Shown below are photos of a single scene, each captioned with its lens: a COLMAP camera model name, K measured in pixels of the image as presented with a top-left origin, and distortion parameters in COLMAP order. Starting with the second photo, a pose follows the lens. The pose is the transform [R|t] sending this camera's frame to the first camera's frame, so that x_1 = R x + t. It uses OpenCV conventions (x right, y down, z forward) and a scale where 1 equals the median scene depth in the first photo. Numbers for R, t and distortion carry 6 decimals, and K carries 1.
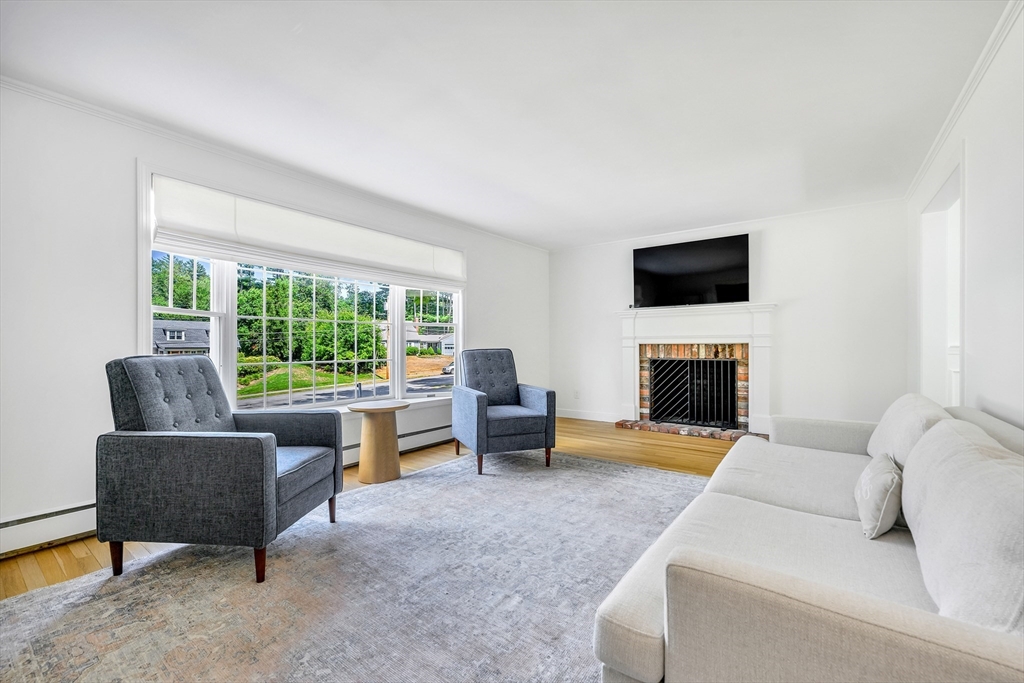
lens RADIAL K [[426.3, 0, 515.3], [0, 426.3, 344.0], [0, 0, 1]] dist [-0.000108, 0.000080]
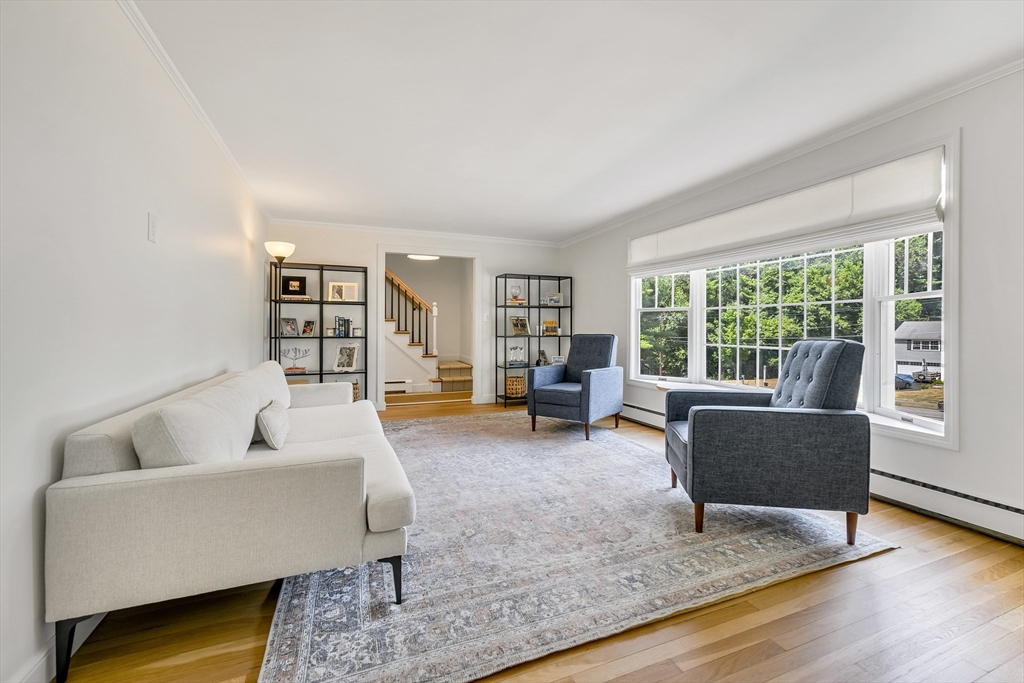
lens RADIAL K [[426.3, 0, 515.3], [0, 426.3, 344.0], [0, 0, 1]] dist [-0.000108, 0.000080]
pose [[-0.528974, 0.033647, -0.847971, 0.538917], [0.001165, 0.999242, 0.038923, -0.004786], [0.848637, 0.019602, -0.528612, 0.813717]]
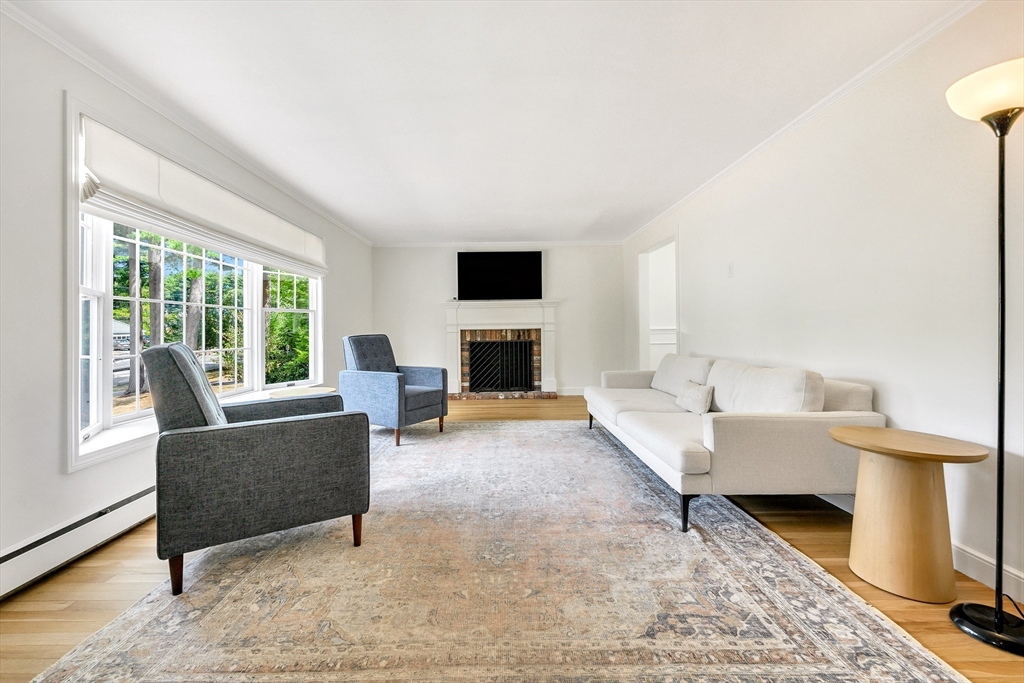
lens RADIAL K [[411.3, 0, 507.3], [0, 411.3, 324.3], [0, 0, 1]] dist [-0.001346, -0.000123]
pose [[0.808396, 0.001214, 0.588637, -0.343576], [0.008956, 0.999857, -0.014361, 0.002431], [-0.588570, 0.016881, 0.808270, -0.034291]]
